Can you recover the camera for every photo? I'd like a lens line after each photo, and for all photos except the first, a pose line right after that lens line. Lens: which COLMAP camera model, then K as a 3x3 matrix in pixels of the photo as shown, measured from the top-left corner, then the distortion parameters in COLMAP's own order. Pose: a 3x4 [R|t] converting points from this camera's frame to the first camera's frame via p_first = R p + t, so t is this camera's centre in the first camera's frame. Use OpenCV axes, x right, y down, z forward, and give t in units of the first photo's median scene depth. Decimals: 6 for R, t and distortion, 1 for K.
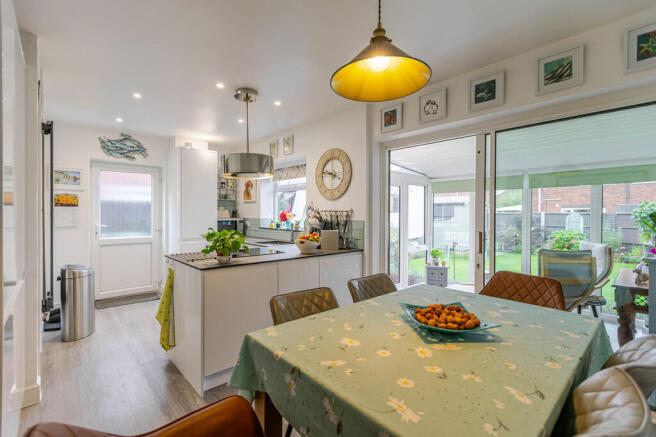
lens RADIAL K [[294.3, 0, 326.3], [0, 294.3, 214.5], [0, 0, 1]] dist [0.012185, -0.000463]
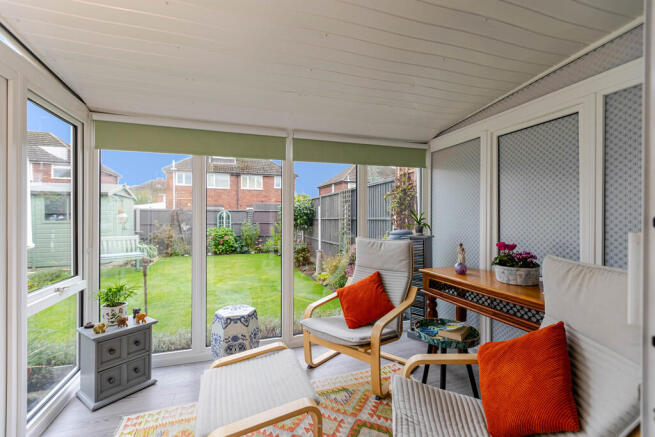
lens RADIAL K [[293.9, 0, 325.8], [0, 293.9, 214.5], [0, 0, 1]] dist [0.012185, -0.000463]
pose [[0.400106, -0.004102, 0.916460, 0.118798], [0.004062, 0.999988, 0.002702, 0.022318], [-0.916460, 0.002642, 0.400118, 0.588526]]
